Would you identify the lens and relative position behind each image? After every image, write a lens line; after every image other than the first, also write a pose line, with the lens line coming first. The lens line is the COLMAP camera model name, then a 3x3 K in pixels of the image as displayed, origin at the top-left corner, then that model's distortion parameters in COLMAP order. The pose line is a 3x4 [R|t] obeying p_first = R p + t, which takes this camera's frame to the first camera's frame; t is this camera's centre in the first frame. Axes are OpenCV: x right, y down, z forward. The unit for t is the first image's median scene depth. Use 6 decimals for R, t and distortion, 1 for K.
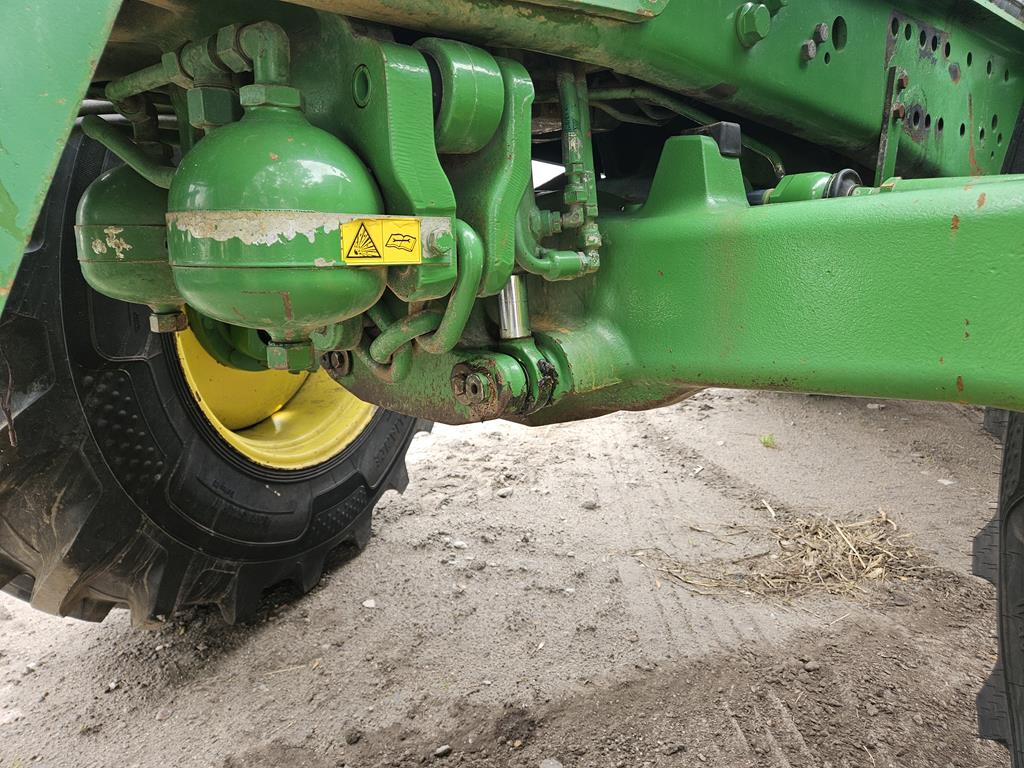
lens RADIAL K [[694.5, 0, 508.4], [0, 694.5, 383.7], [0, 0, 1]] dist [0.062900, -0.046807]
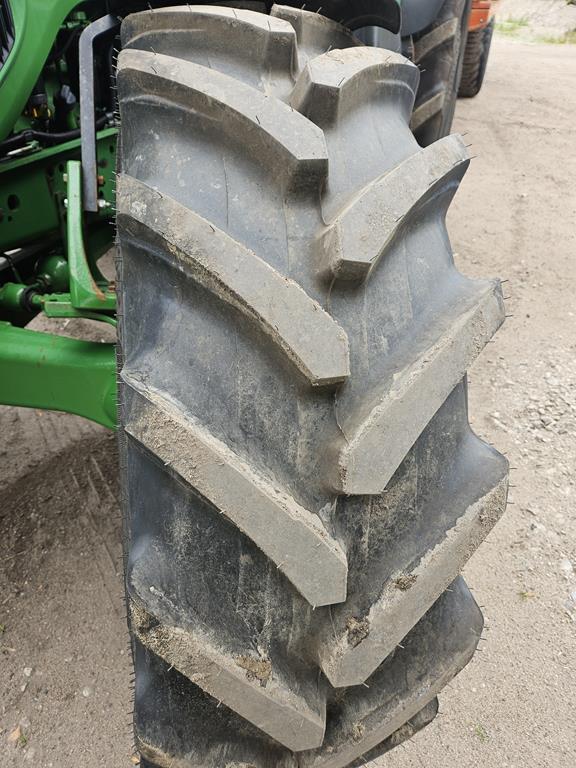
lens RADIAL K [[520.9, 0, 284.1], [0, 520.9, 386.7], [0, 0, 1]] dist [0.062900, -0.046807]
pose [[0.848879, -0.291653, 0.440844, 0.179415], [0.086916, 0.899668, 0.427836, -0.365274], [-0.521393, -0.324864, 0.789058, -0.489862]]
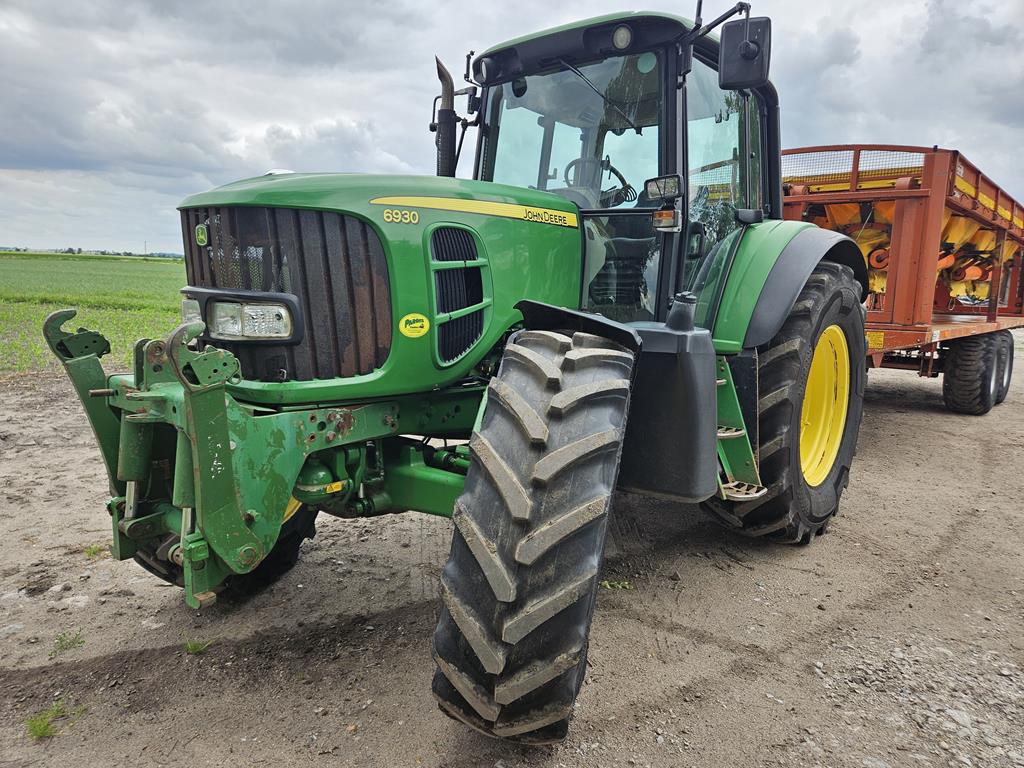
lens RADIAL K [[694.5, 0, 523.0], [0, 694.5, 385.8], [0, 0, 1]] dist [0.062900, -0.046807]
pose [[0.981381, 0.042647, 0.187276, 0.070838], [-0.029702, 0.997006, -0.071394, -0.224302], [-0.189760, 0.064502, 0.979709, -1.585100]]
